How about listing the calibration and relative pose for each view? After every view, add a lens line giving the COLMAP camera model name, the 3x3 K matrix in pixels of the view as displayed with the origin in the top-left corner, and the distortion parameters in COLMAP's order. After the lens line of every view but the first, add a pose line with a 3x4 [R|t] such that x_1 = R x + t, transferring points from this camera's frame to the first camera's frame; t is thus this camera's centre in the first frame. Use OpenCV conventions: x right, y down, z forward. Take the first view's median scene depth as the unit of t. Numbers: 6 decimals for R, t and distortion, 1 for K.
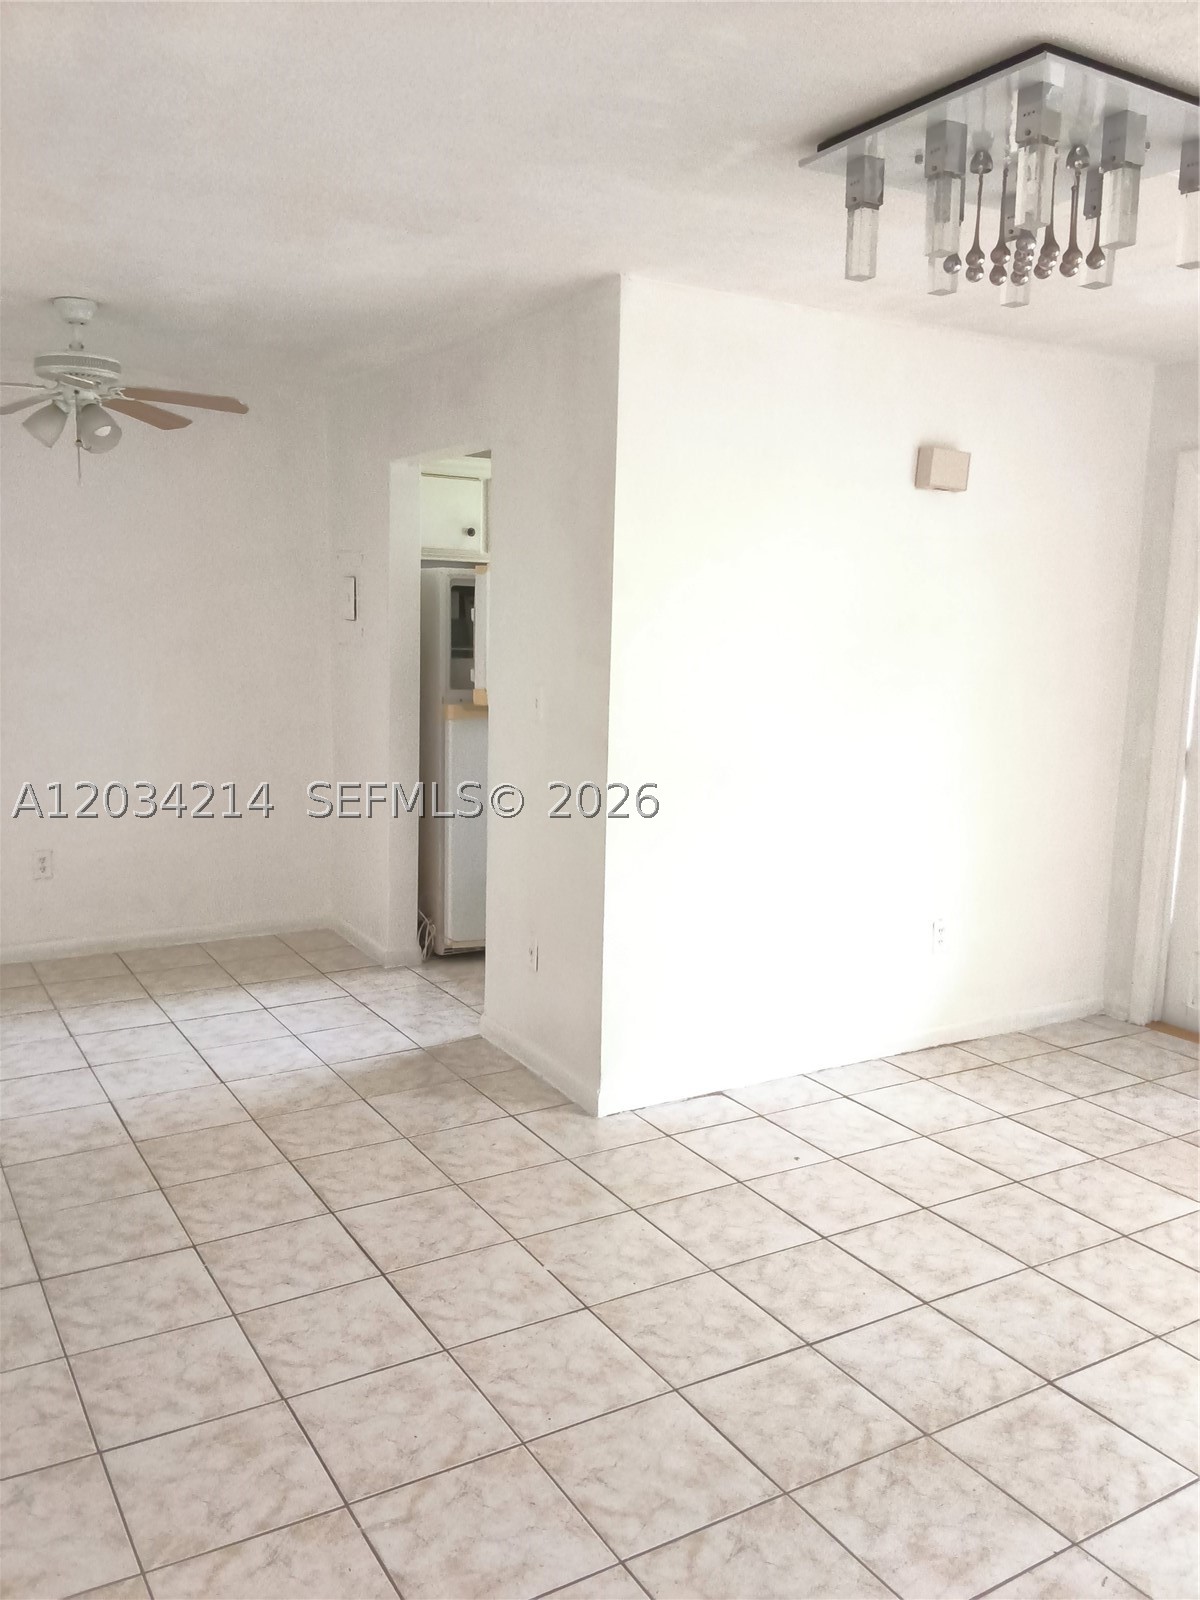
lens RADIAL K [[1273.2, 0, 598.8], [0, 1273.2, 803.4], [0, 0, 1]] dist [0.067149, -0.109285]
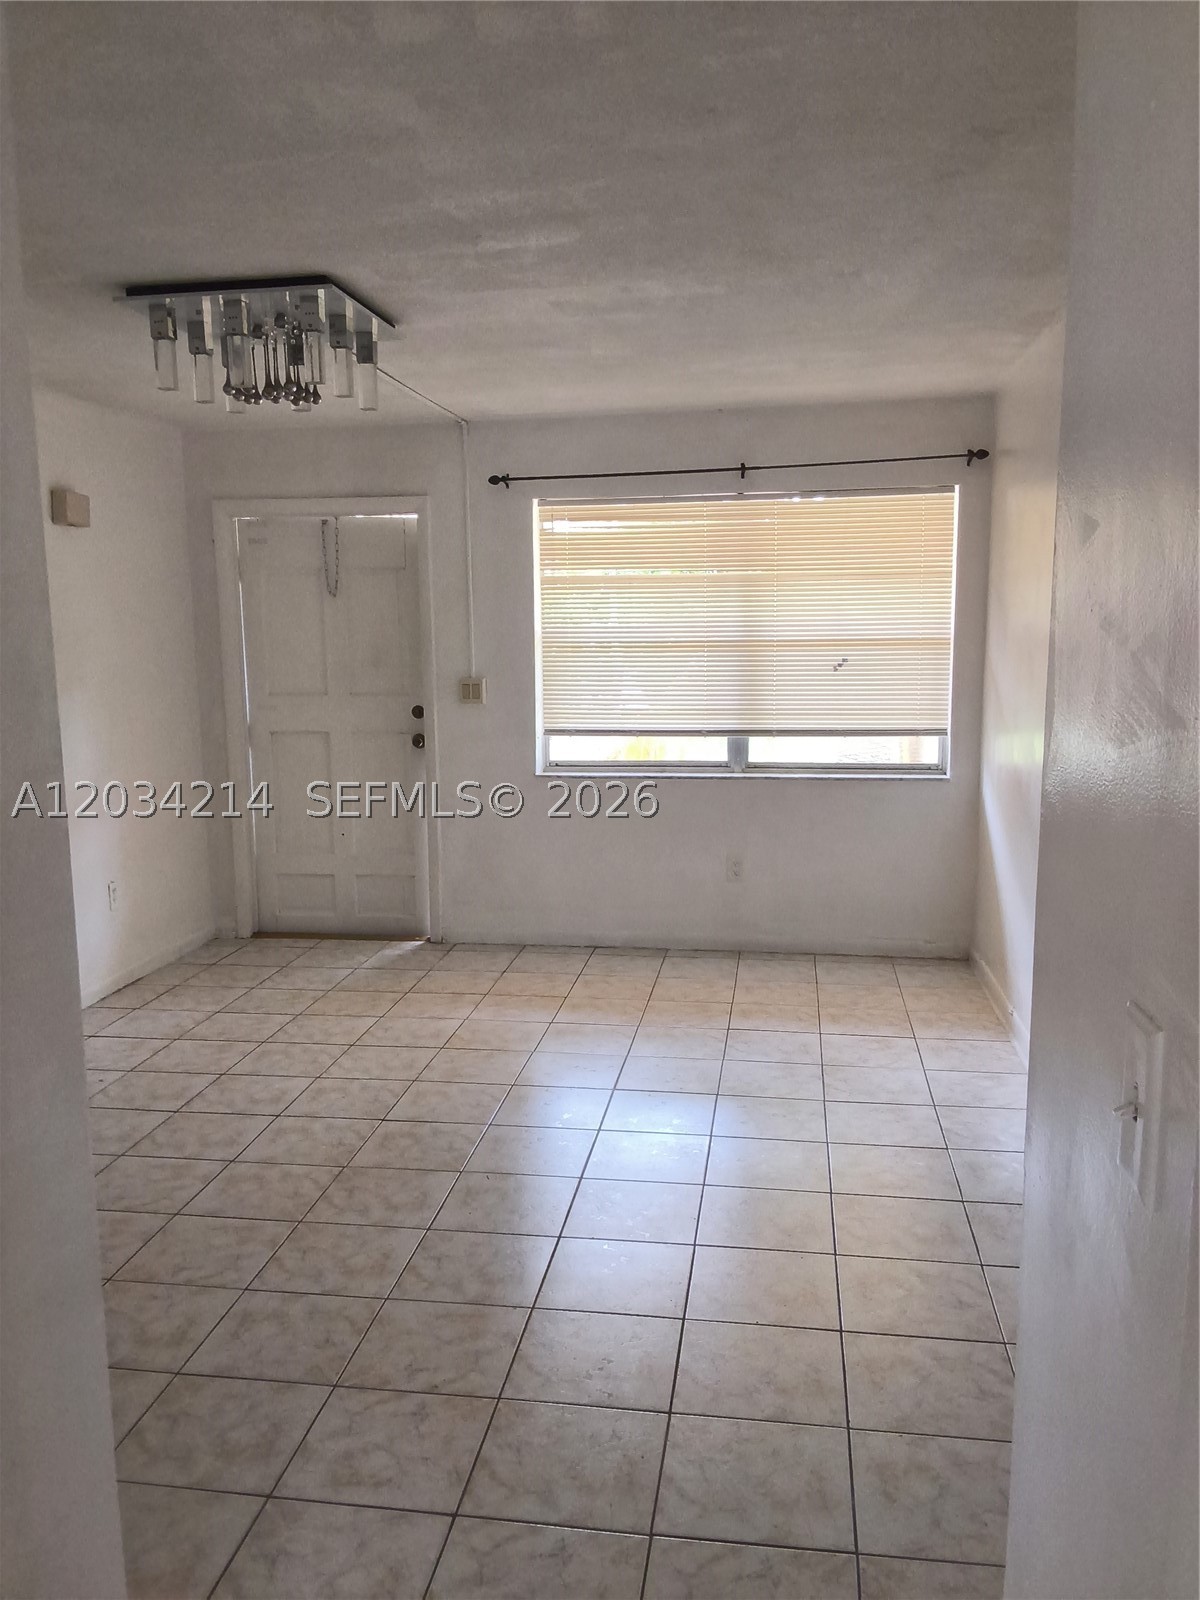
lens RADIAL K [[1273.2, 0, 596.1], [0, 1273.2, 798.0], [0, 0, 1]] dist [0.067149, -0.109285]
pose [[0.628509, -0.134684, 0.766053, -0.423290], [0.142419, 0.988170, 0.056888, 0.010932], [-0.764652, 0.073346, 0.640256, -0.145798]]
